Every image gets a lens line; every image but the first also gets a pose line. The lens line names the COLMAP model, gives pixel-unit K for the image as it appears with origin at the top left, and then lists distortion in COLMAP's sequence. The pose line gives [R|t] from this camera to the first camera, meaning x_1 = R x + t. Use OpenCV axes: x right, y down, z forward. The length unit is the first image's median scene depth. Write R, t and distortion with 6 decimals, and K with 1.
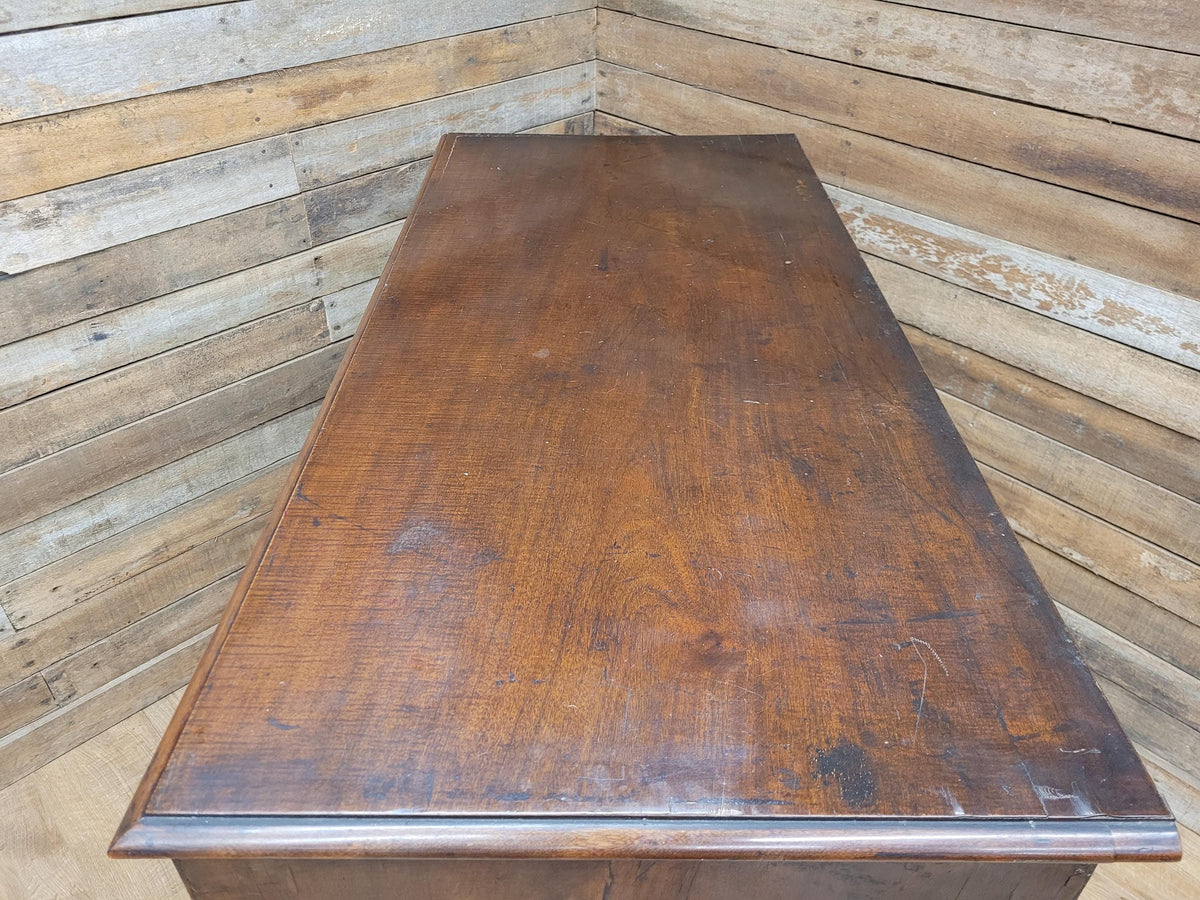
lens RADIAL K [[896.4, 0, 597.5], [0, 896.4, 437.6], [0, 0, 1]] dist [0.056683, -0.047094]
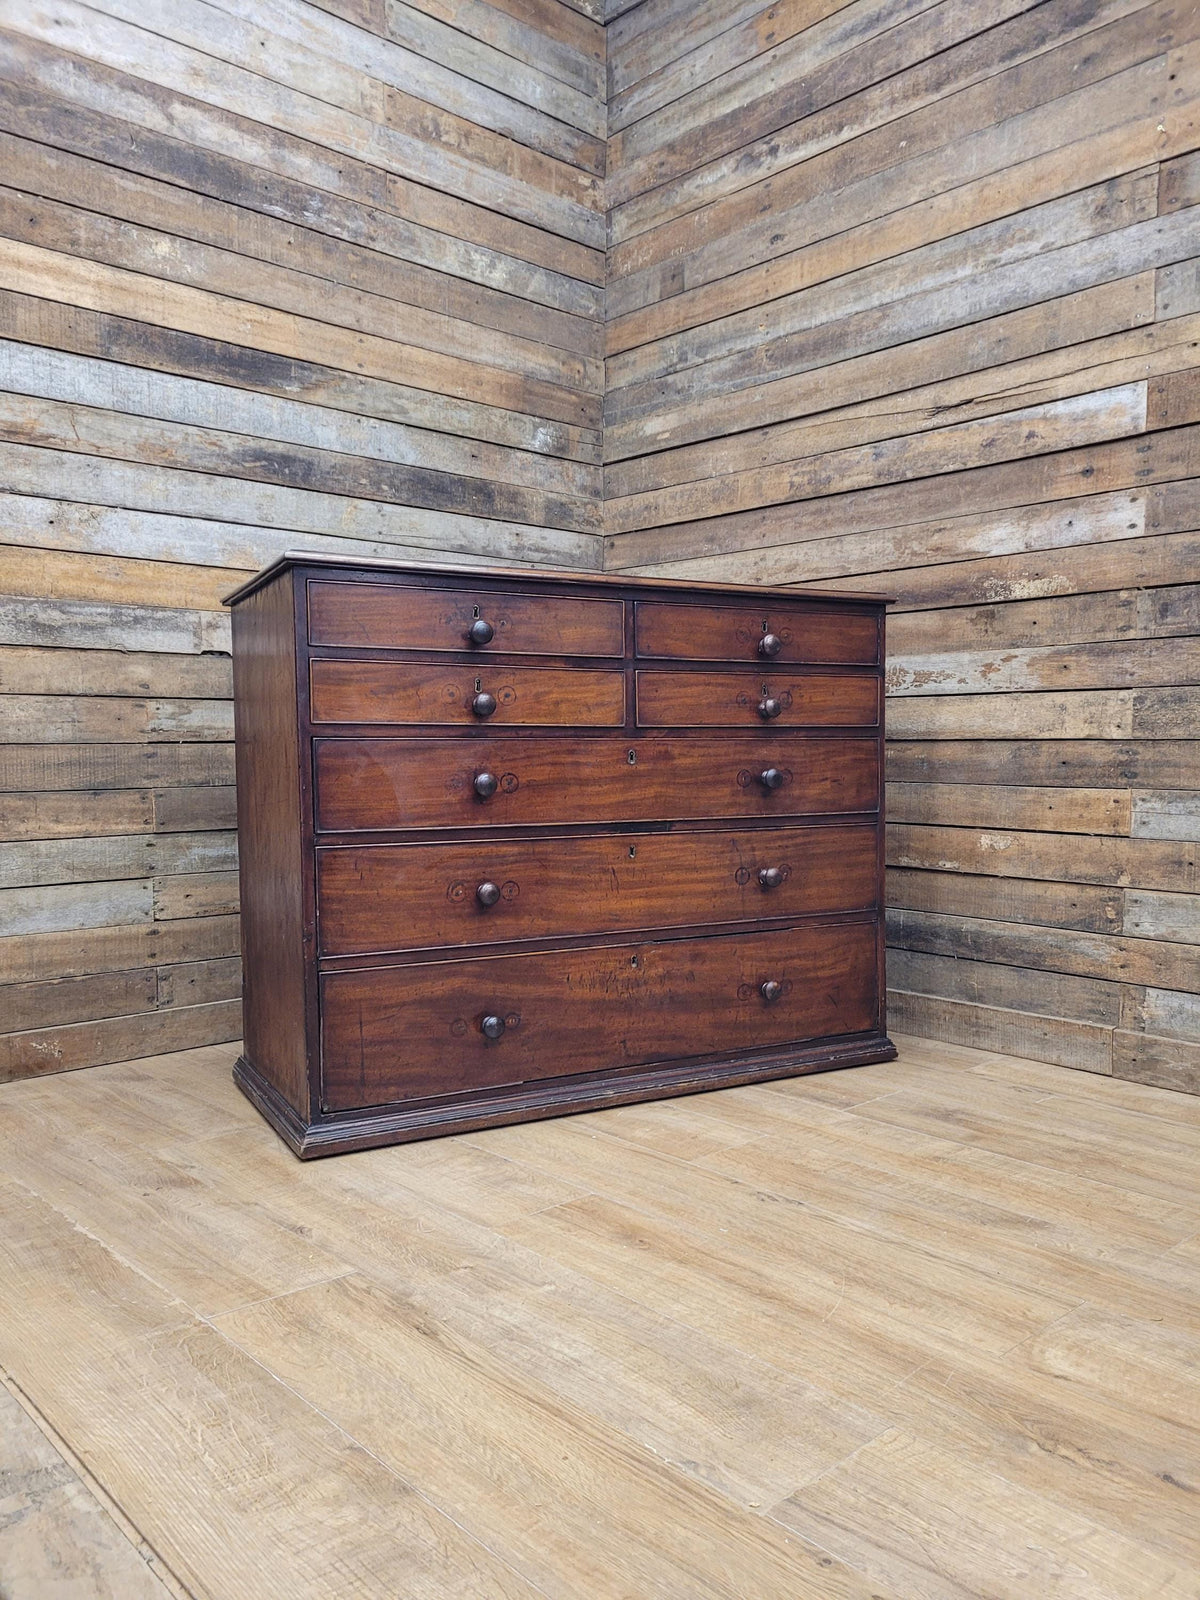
lens RADIAL K [[1195.2, 0, 624.5], [0, 1195.2, 836.4], [0, 0, 1]] dist [0.056683, -0.047094]
pose [[0.999866, -0.008023, -0.014239, 0.075436], [-0.000705, 0.849230, -0.528022, 1.071912], [0.016329, 0.527962, 0.849111, -0.562492]]
